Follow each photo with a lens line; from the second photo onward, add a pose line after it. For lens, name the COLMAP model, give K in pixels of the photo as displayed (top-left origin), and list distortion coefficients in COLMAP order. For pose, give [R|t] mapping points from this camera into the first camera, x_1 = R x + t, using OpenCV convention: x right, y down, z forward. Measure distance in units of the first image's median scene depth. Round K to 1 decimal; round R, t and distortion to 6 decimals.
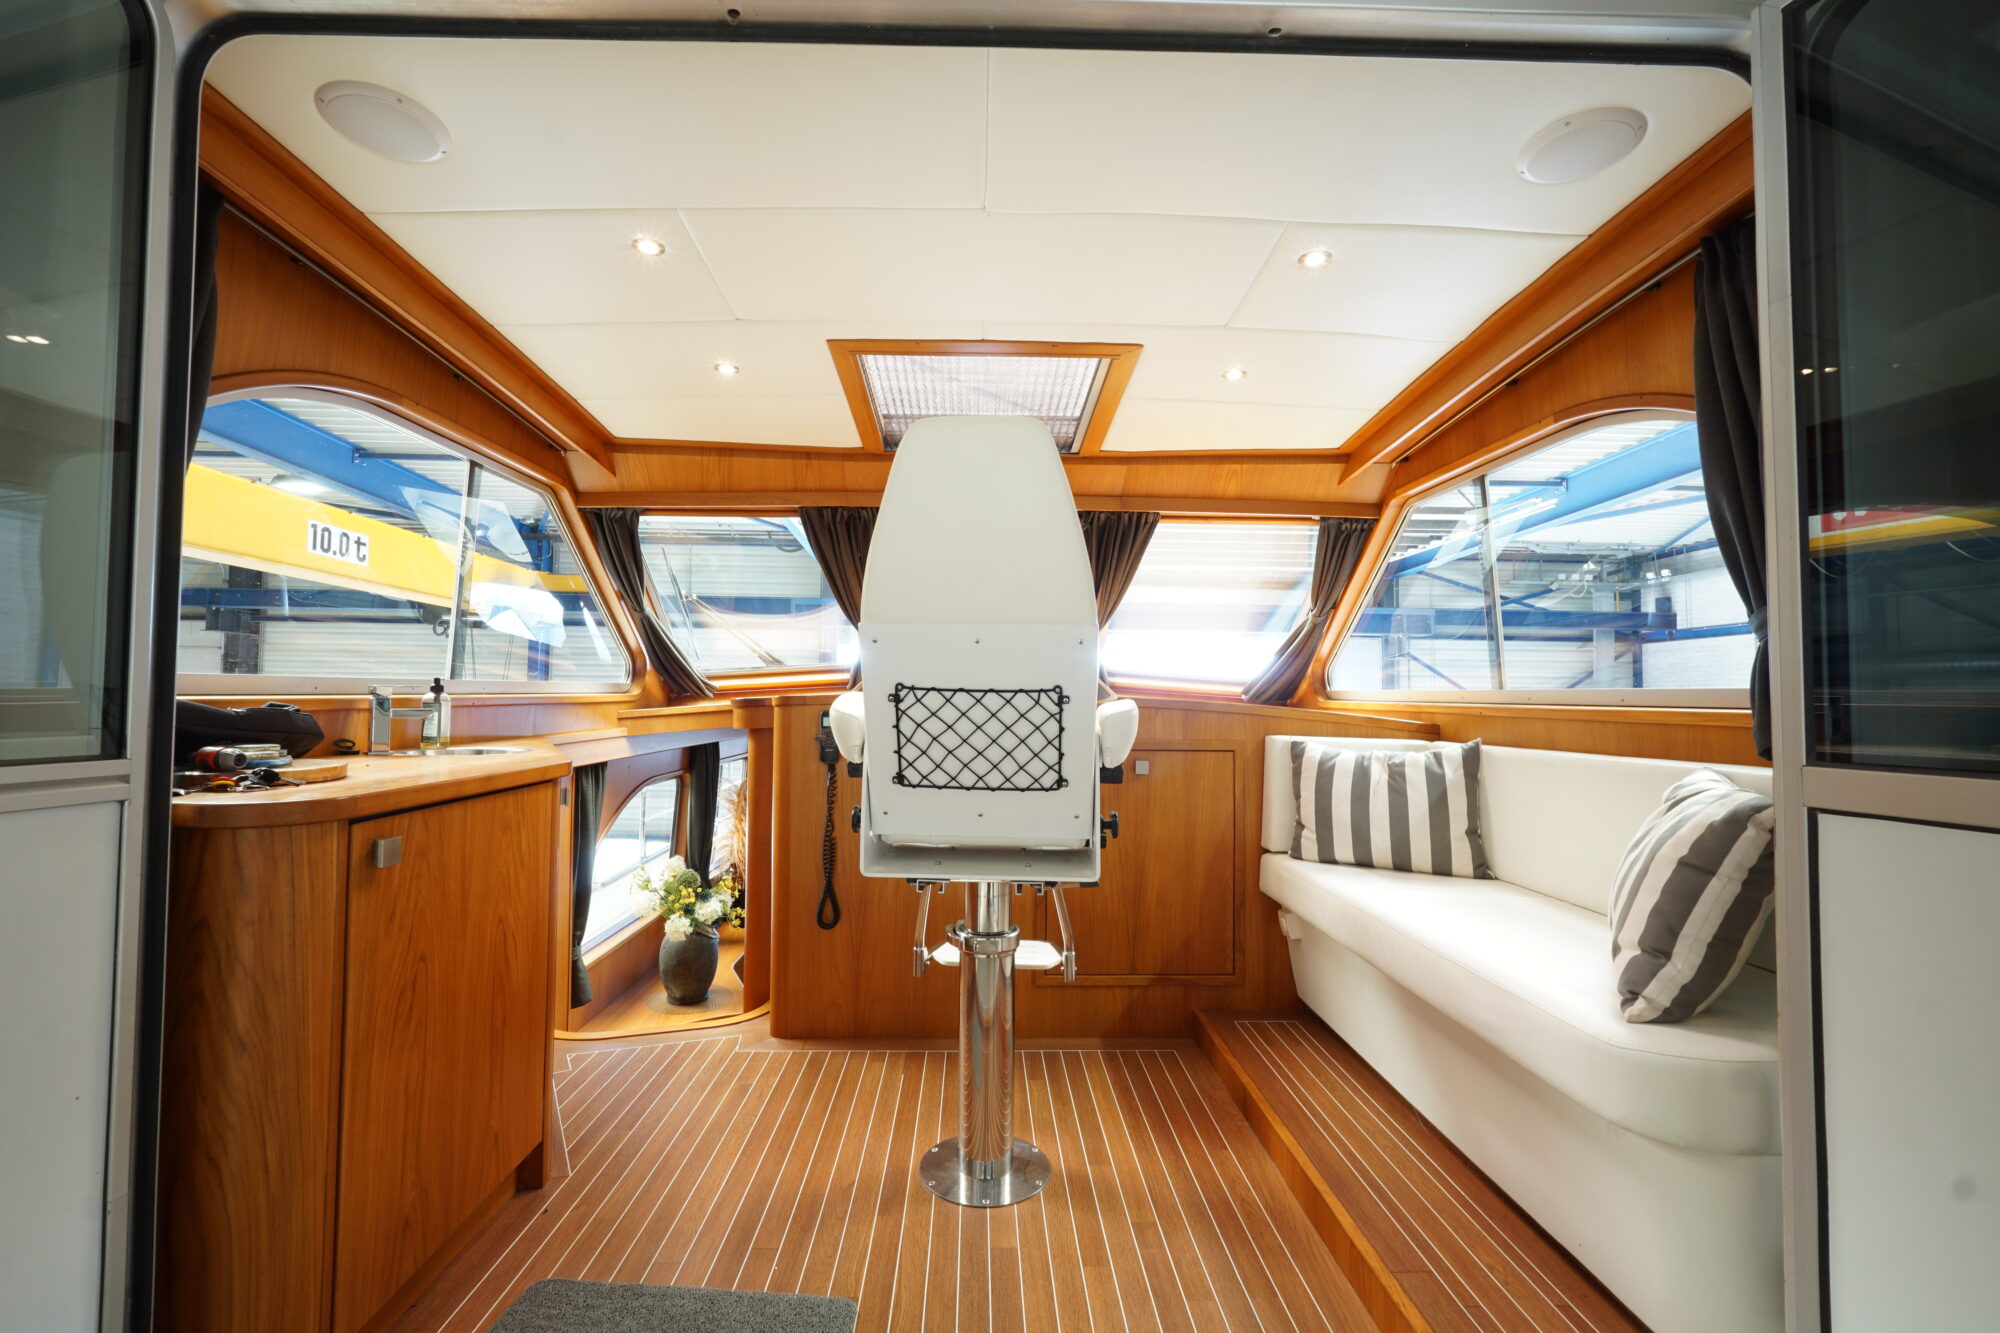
lens RADIAL K [[842.3, 0, 995.3], [0, 842.3, 668.3], [0, 0, 1]] dist [-0.017078, 0.006162]
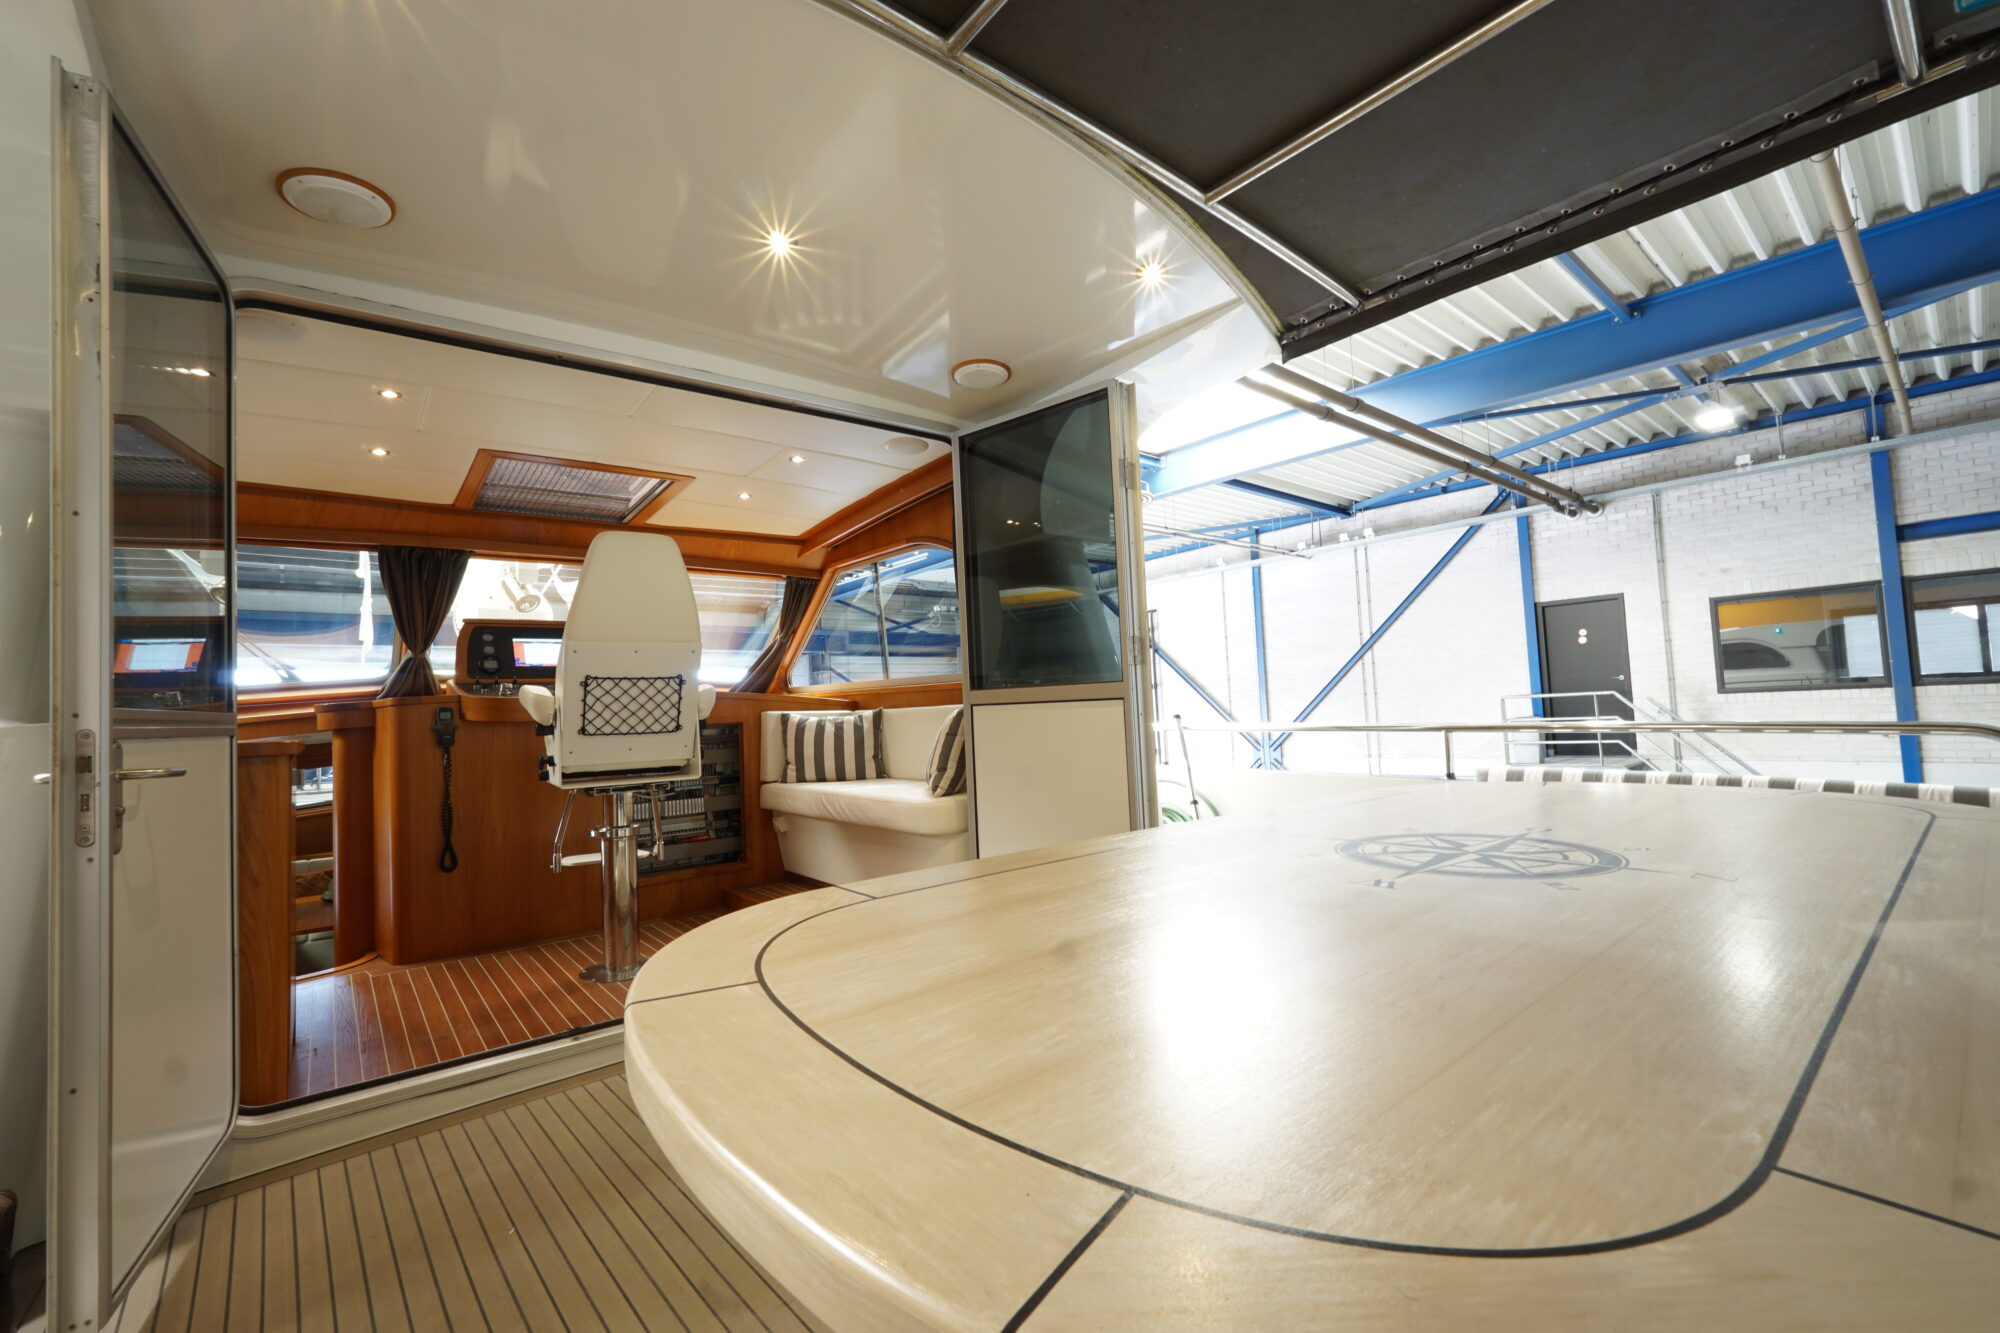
lens RADIAL K [[842.3, 0, 995.3], [0, 842.3, 668.3], [0, 0, 1]] dist [-0.017078, 0.006162]
pose [[0.792935, -0.013980, 0.609146, -0.358673], [0.027659, 0.999532, -0.013064, 0.034592], [-0.608678, 0.027208, 0.792951, -0.656240]]
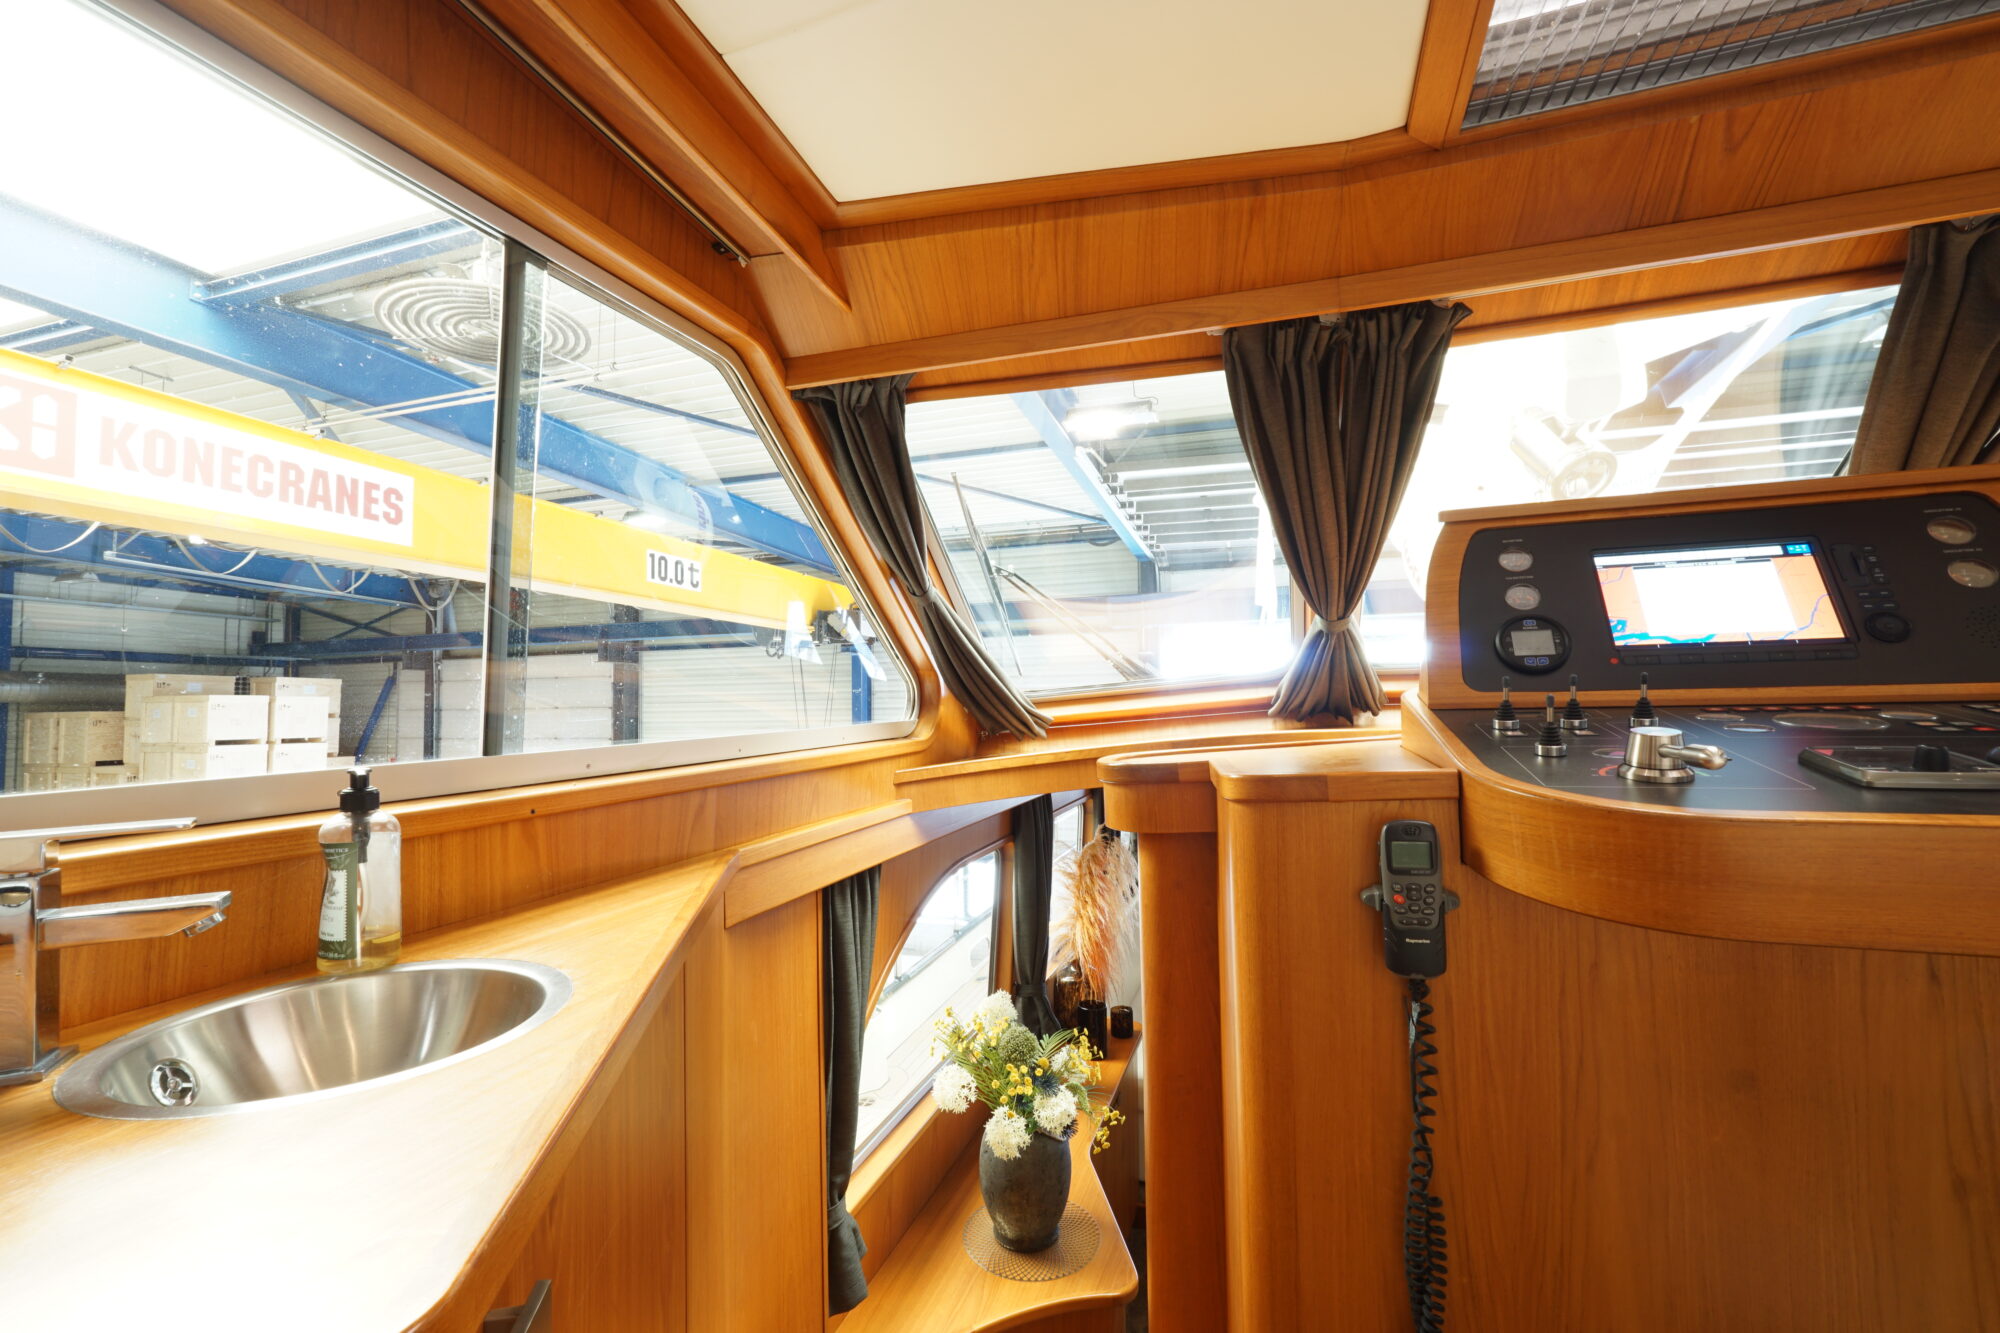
lens RADIAL K [[842.3, 0, 995.3], [0, 842.3, 668.3], [0, 0, 1]] dist [-0.017078, 0.006162]
pose [[0.935862, -0.041571, -0.349906, -0.266824], [0.040386, 0.999127, -0.010684, -0.016734], [0.350045, -0.004132, 0.936724, 0.718272]]
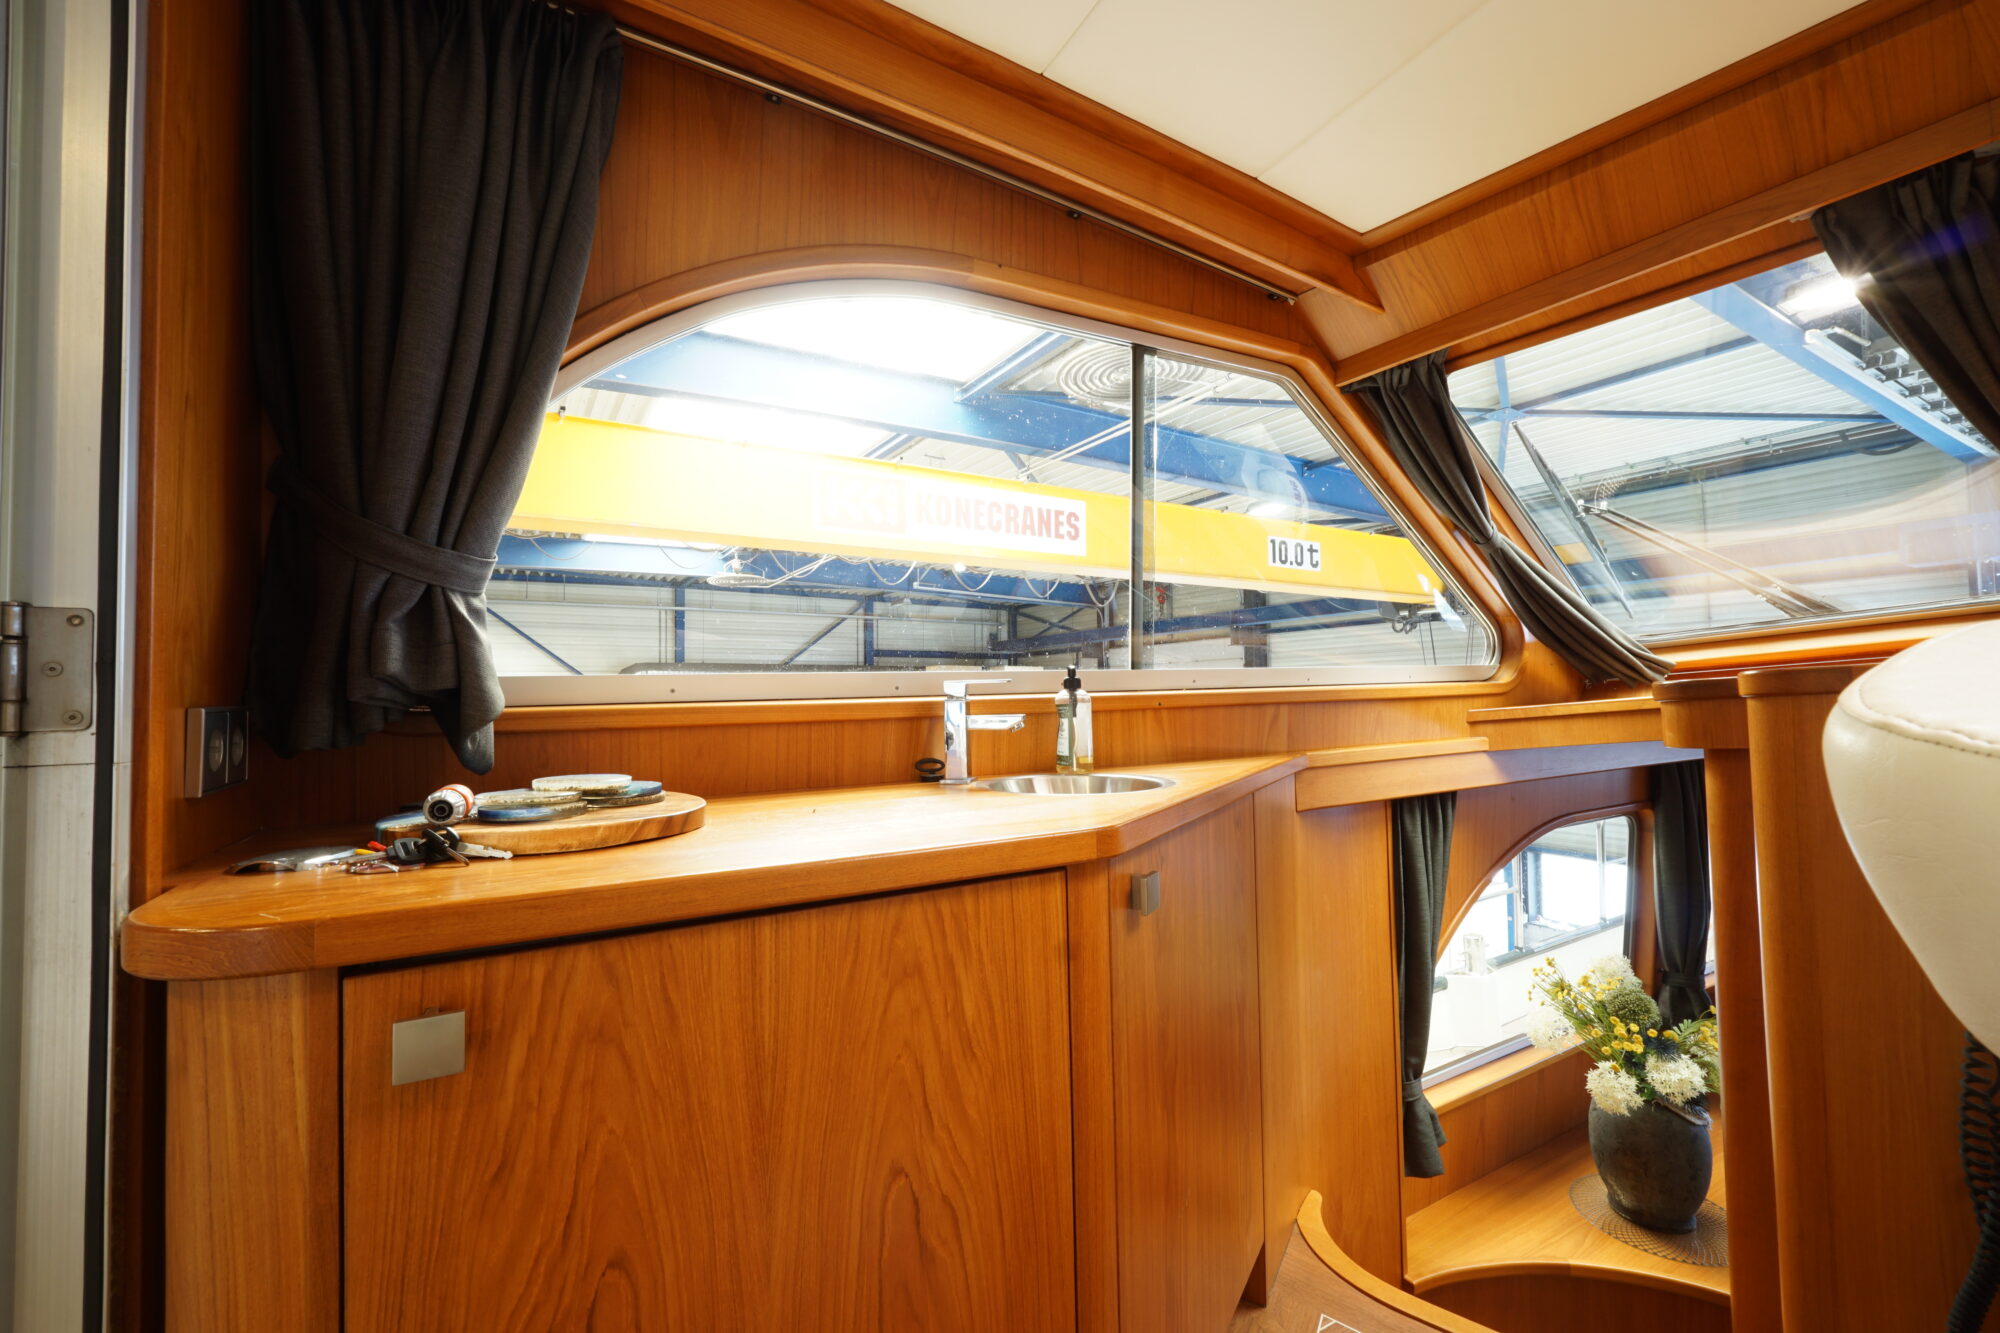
lens RADIAL K [[842.3, 0, 995.3], [0, 842.3, 668.3], [0, 0, 1]] dist [-0.017078, 0.006162]
pose [[0.471822, -0.051329, -0.880199, -0.099509], [0.056015, 0.998032, -0.028174, 0.026378], [0.879913, -0.036011, 0.473769, 0.595430]]
